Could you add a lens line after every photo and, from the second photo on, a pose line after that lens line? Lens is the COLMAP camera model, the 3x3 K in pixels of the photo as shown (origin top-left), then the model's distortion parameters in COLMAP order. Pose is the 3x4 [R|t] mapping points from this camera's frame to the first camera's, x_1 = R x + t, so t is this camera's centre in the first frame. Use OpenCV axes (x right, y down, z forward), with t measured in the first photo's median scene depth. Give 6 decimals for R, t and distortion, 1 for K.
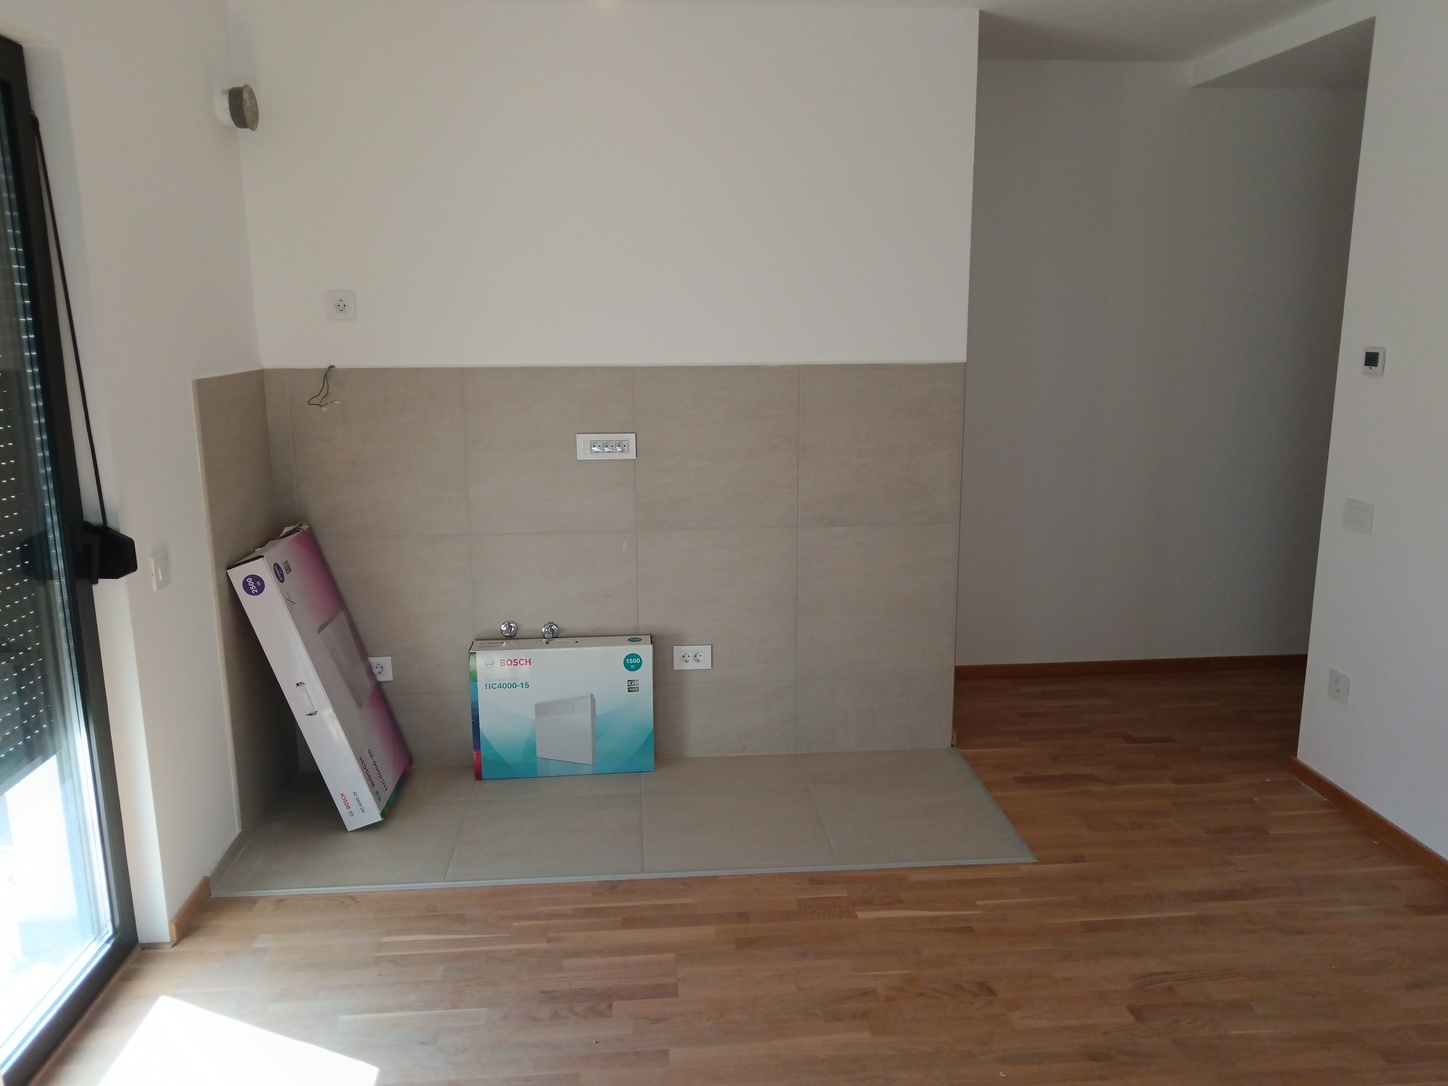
lens RADIAL K [[1116.1, 0, 724.0], [0, 1116.1, 543.0], [0, 0, 1]] dist [0.001145, 0.000492]
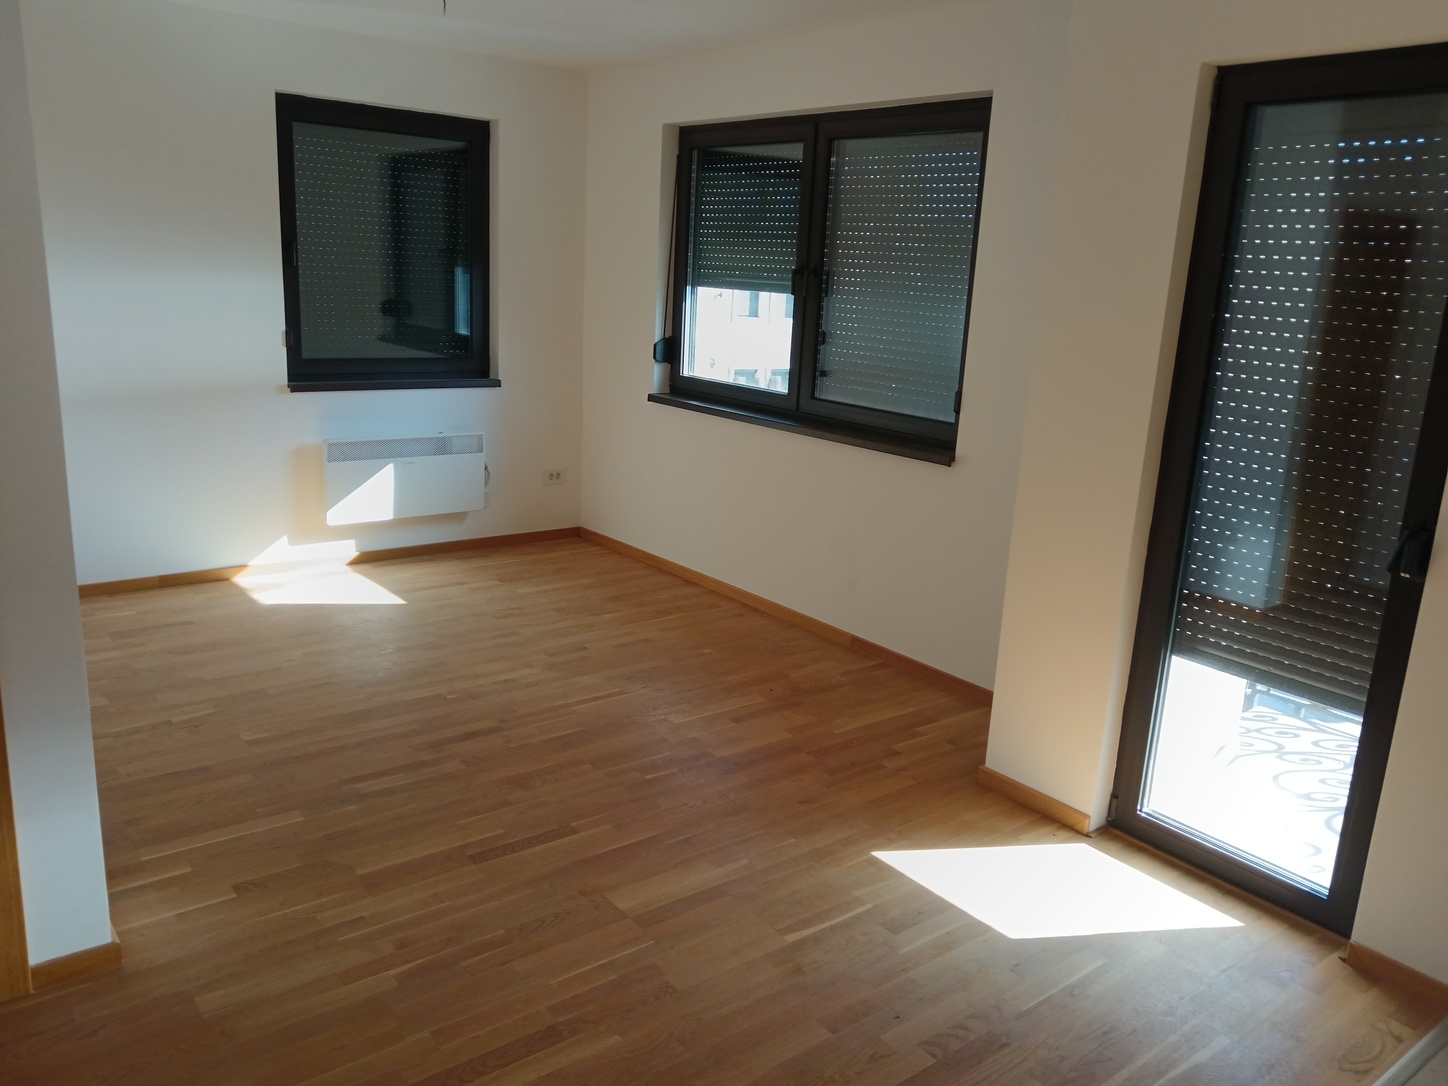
lens RADIAL K [[1116.1, 0, 724.0], [0, 1116.1, 543.0], [0, 0, 1]] dist [0.001145, 0.000492]
pose [[-0.833609, 0.096745, -0.543817, 0.498568], [-0.159261, 0.900630, 0.404352, -0.303226], [0.528897, 0.423680, -0.735366, 1.419695]]
